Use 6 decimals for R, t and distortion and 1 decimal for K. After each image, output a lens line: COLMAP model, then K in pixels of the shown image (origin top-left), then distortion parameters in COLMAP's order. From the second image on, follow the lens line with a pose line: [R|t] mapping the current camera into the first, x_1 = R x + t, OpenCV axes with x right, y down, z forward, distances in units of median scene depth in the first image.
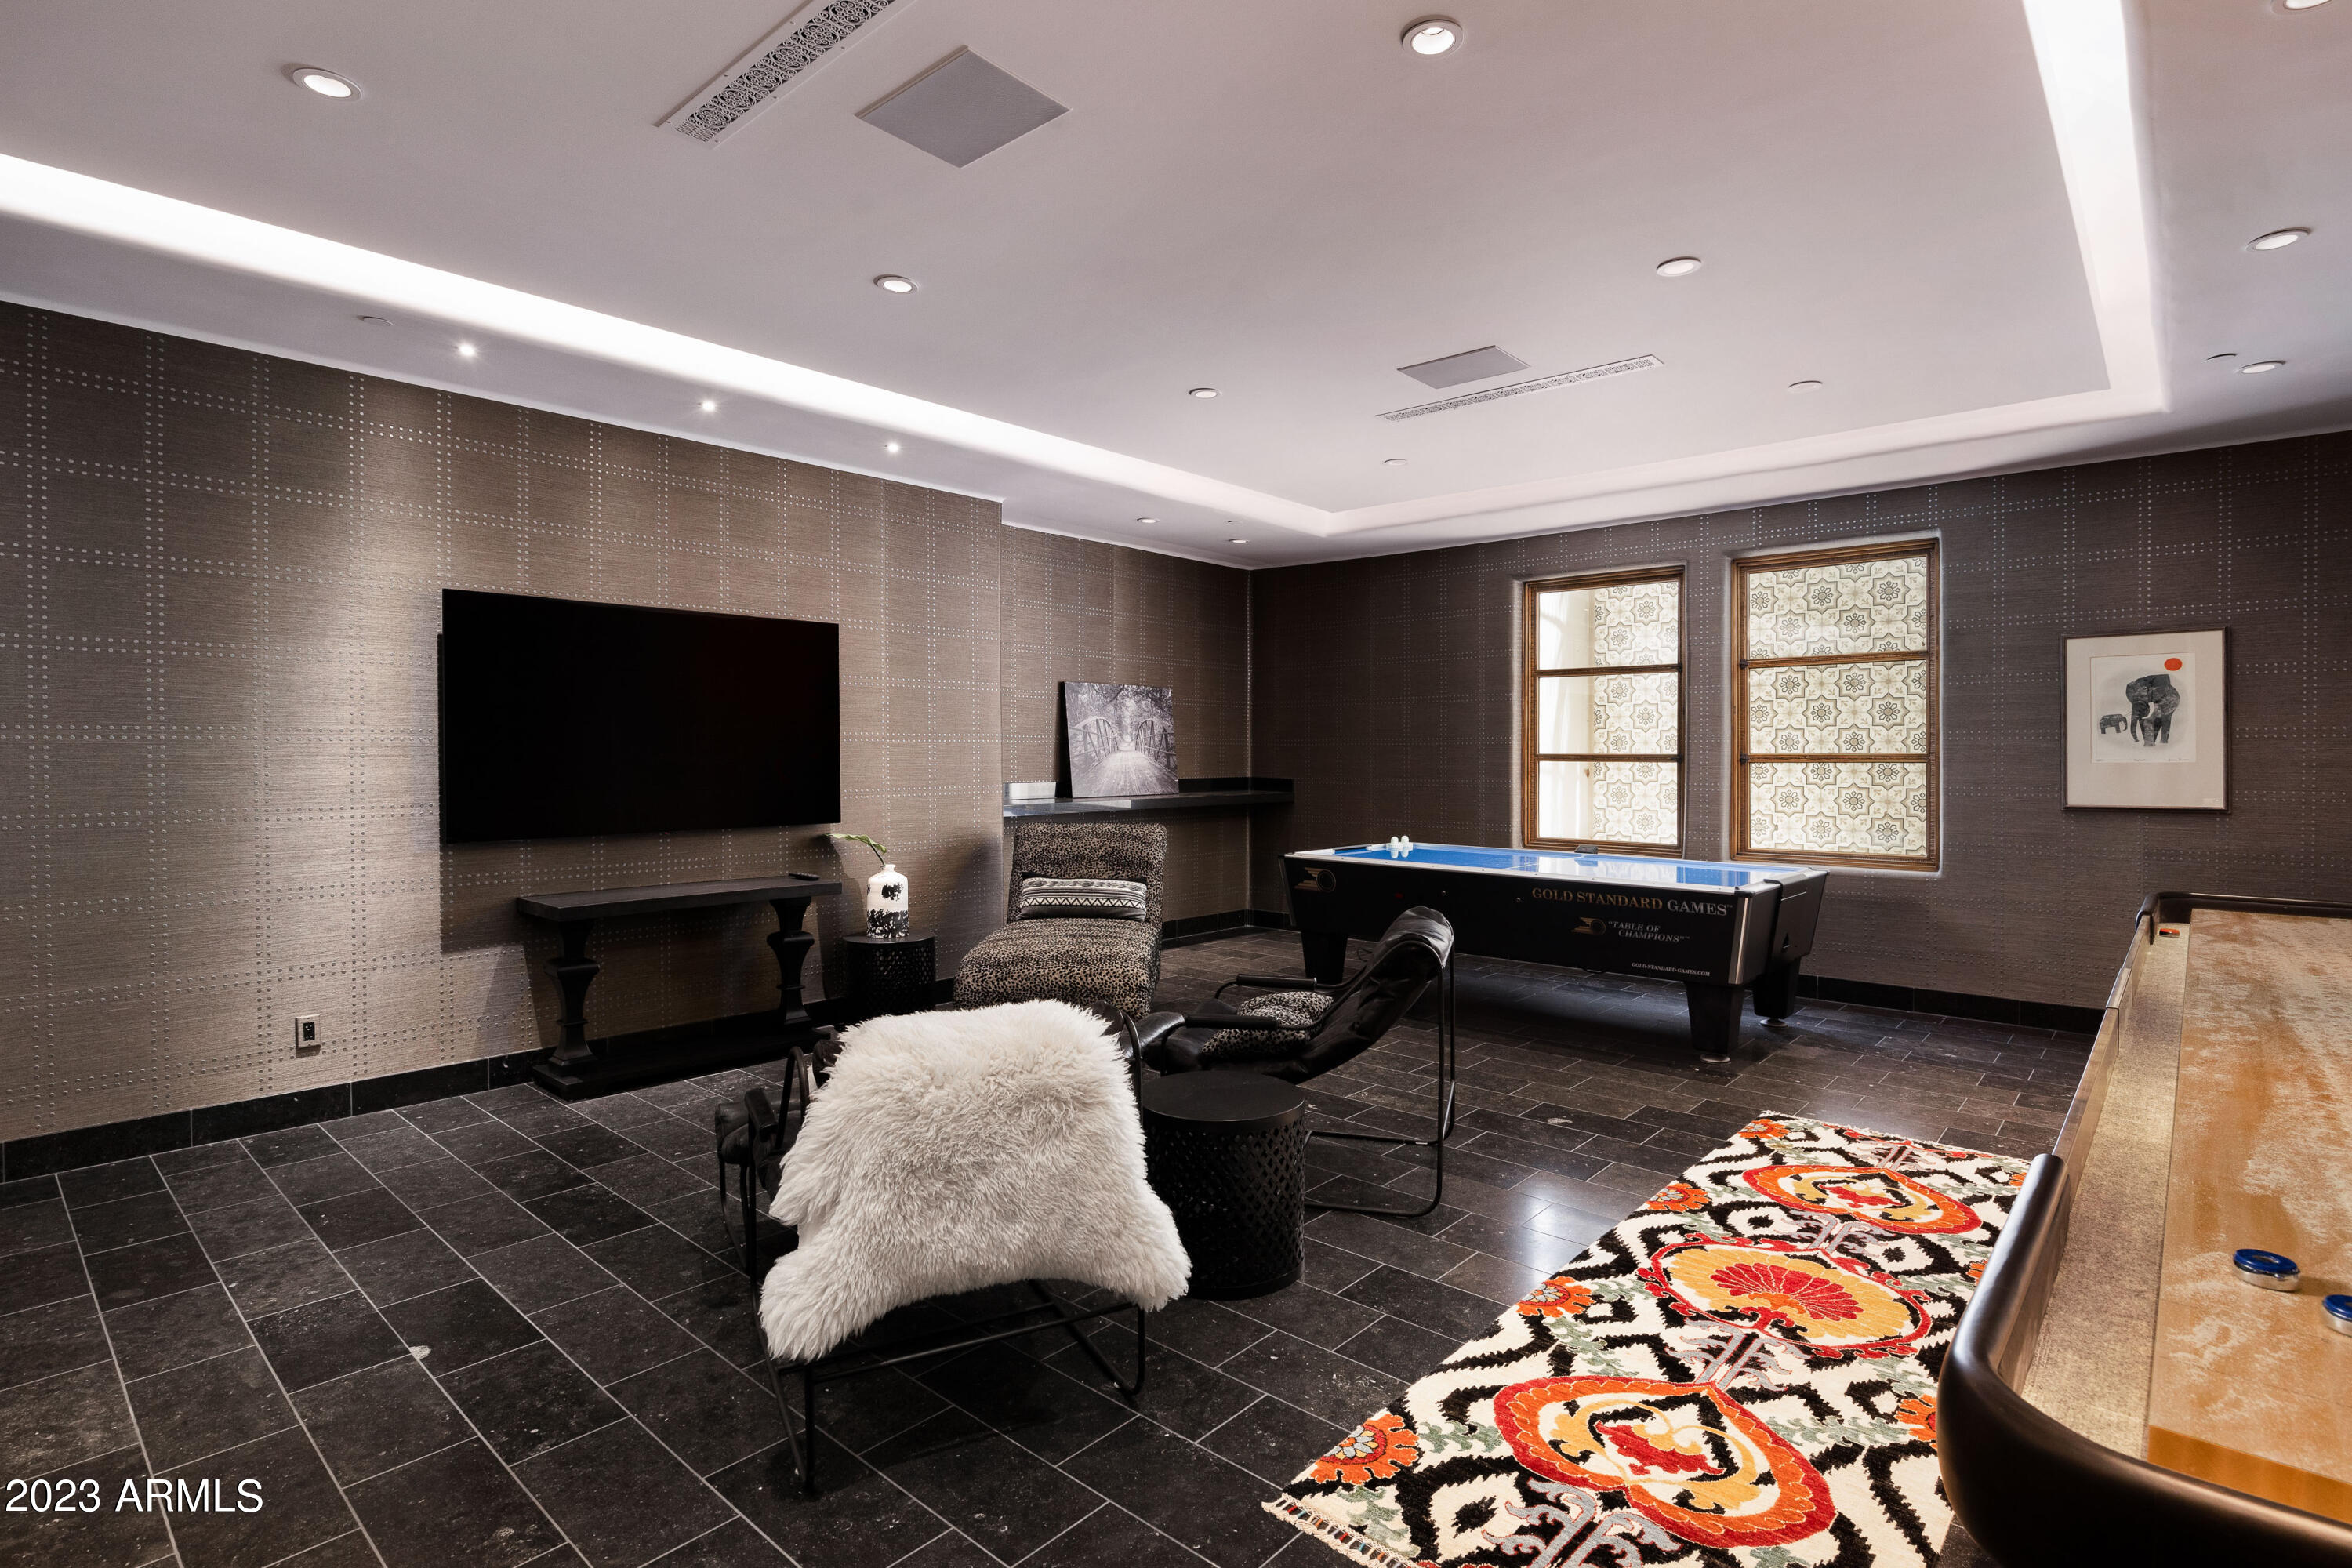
lens RADIAL K [[1144.3, 0, 1174.2], [0, 1144.3, 766.6], [0, 0, 1]] dist [-0.023388, 0.001181]
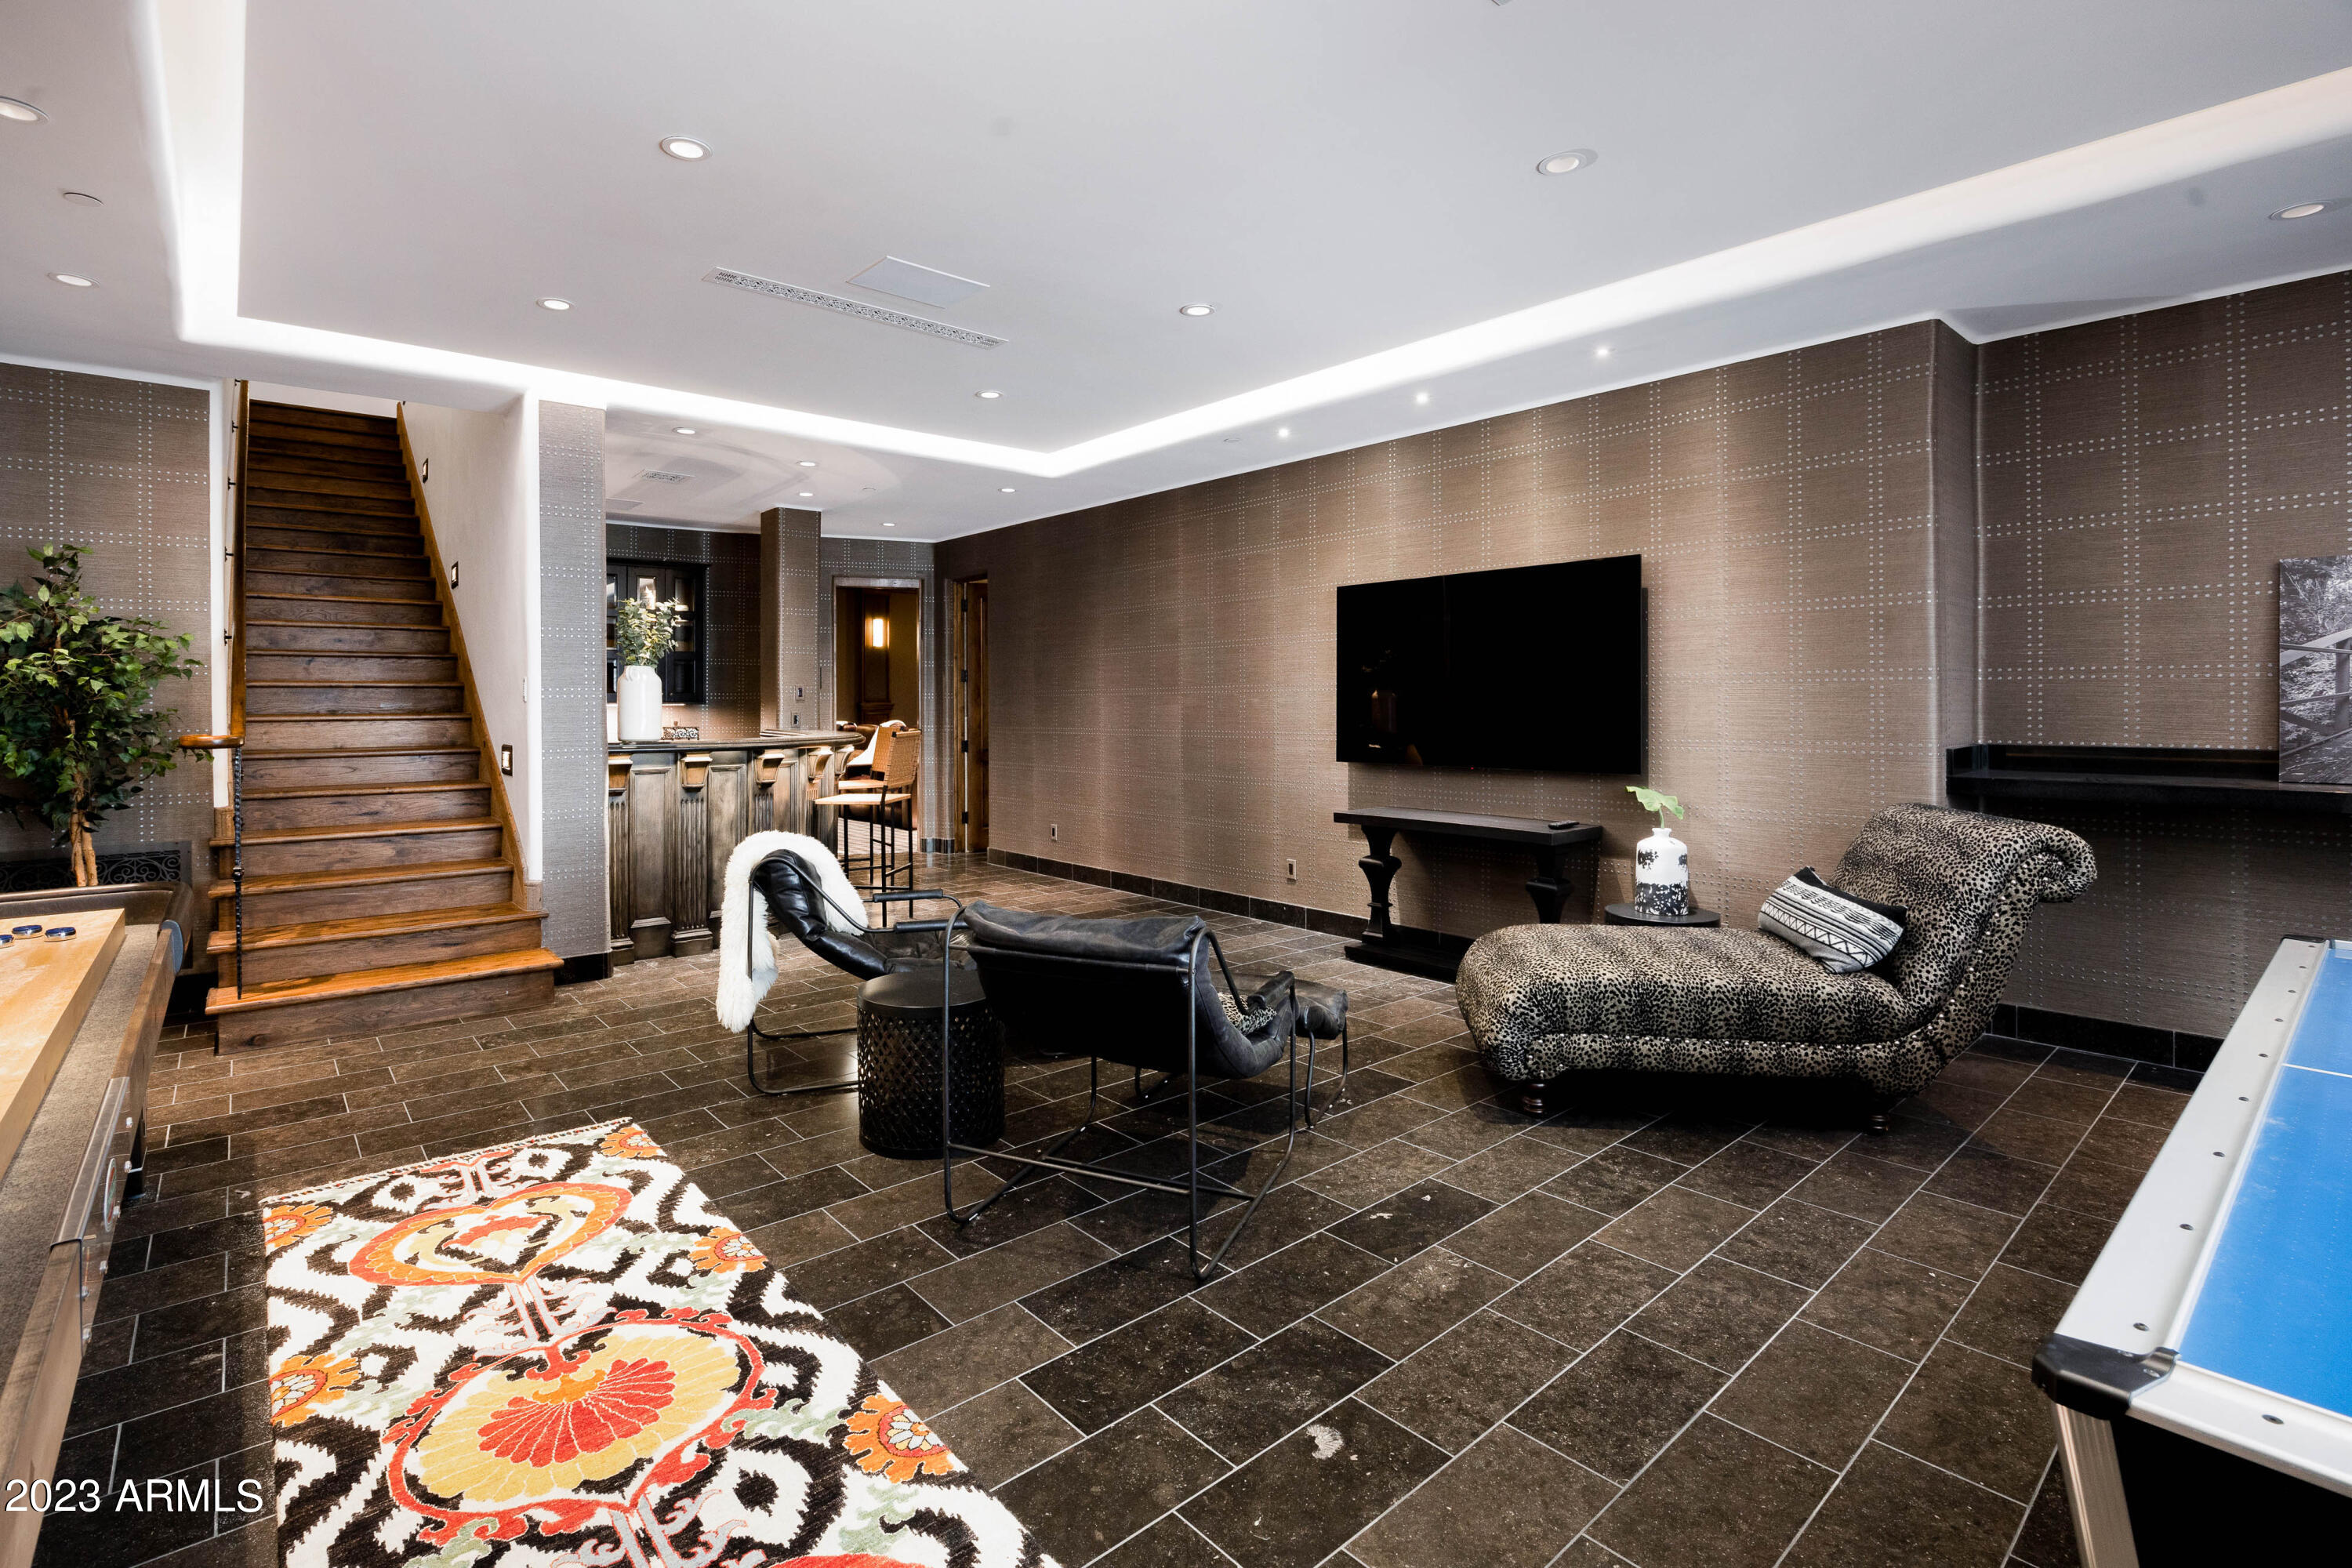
lens RADIAL K [[1085.2, 0, 1167.8], [0, 1085.2, 716.1], [0, 0, 1]] dist [-0.022619, -0.000636]
pose [[-0.119274, 0.012144, -0.992787, 1.330531], [-0.005647, 0.999901, 0.012909, -0.012975], [0.992845, 0.007146, -0.119194, 1.633894]]
